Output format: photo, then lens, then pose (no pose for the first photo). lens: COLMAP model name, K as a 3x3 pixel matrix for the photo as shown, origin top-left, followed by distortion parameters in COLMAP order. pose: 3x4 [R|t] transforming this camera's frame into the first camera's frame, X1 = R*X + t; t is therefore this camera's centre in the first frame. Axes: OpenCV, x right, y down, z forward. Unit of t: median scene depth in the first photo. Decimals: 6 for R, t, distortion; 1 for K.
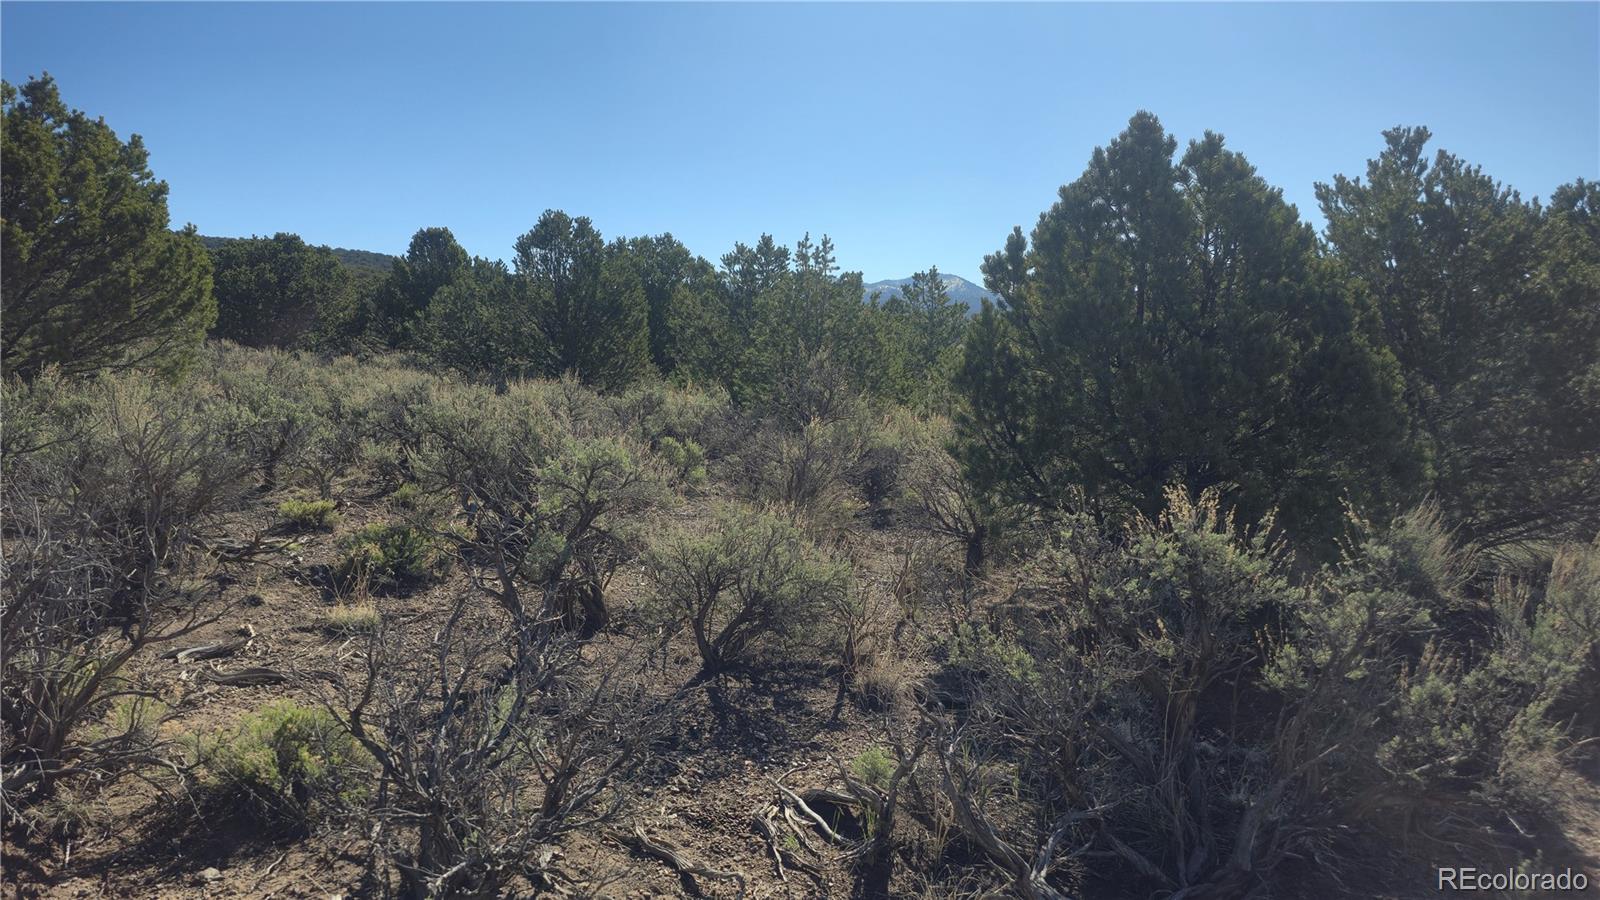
lens RADIAL K [[1096.8, 0, 800.2], [0, 1096.8, 456.2], [0, 0, 1]] dist [0.059961, -0.030417]
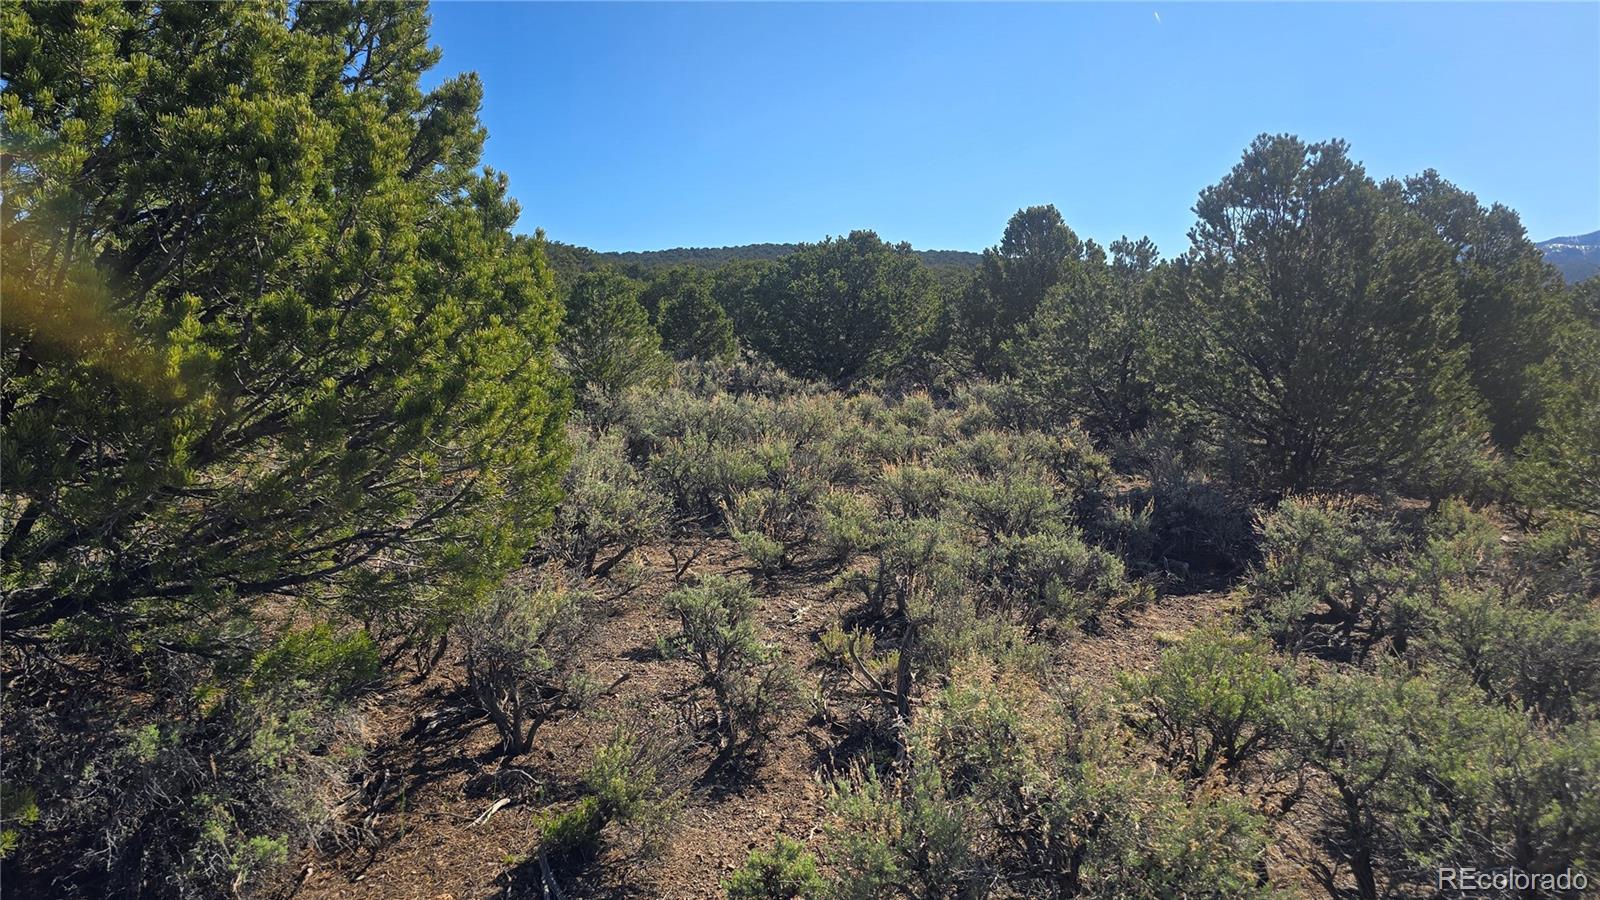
lens RADIAL K [[1096.8, 0, 797.0], [0, 1096.8, 449.4], [0, 0, 1]] dist [0.059961, -0.030417]
pose [[0.871864, 0.019045, -0.489377, -0.107563], [-0.017364, 0.999817, 0.007974, -0.046495], [0.489439, 0.001545, 0.872036, 0.278982]]
